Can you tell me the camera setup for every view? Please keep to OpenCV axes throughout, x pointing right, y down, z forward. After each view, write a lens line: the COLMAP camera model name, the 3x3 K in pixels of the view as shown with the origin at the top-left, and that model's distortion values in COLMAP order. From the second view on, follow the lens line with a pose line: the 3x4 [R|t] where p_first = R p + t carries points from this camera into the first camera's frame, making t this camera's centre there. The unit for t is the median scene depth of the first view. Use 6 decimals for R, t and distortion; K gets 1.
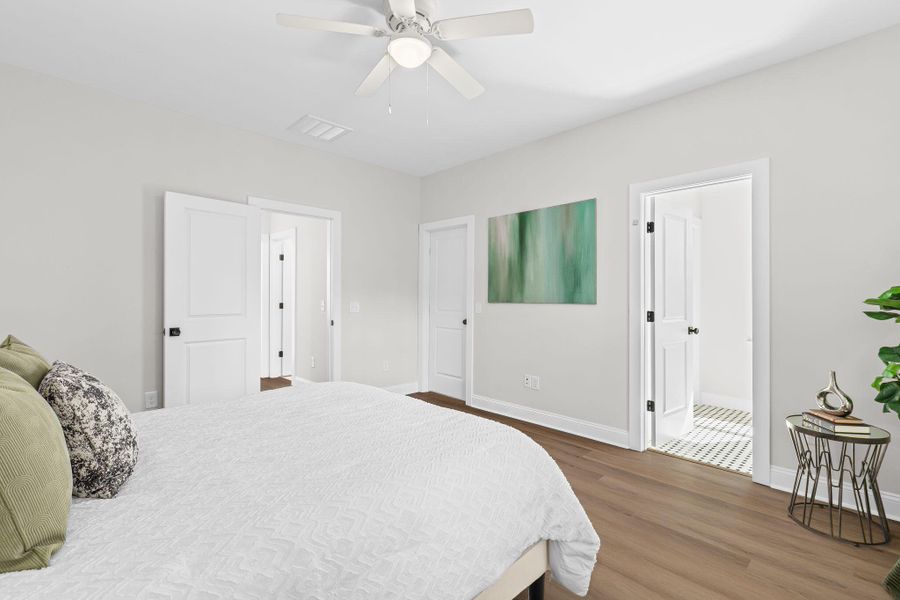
lens RADIAL K [[411.5, 0, 450.5], [0, 411.5, 296.7], [0, 0, 1]] dist [0.017500, 0.000339]
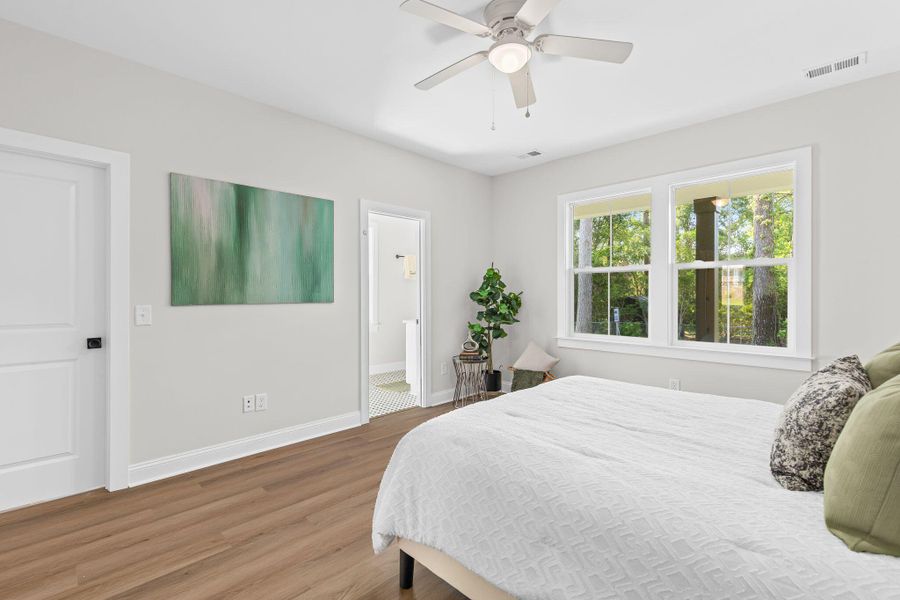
lens RADIAL K [[411.5, 0, 452.8], [0, 411.5, 296.7], [0, 0, 1]] dist [0.017500, 0.000339]
pose [[-0.017811, -0.009931, 0.999792, -0.614316], [0.001611, 0.999949, 0.009961, -0.005647], [-0.999840, 0.001788, -0.017794, 0.636641]]
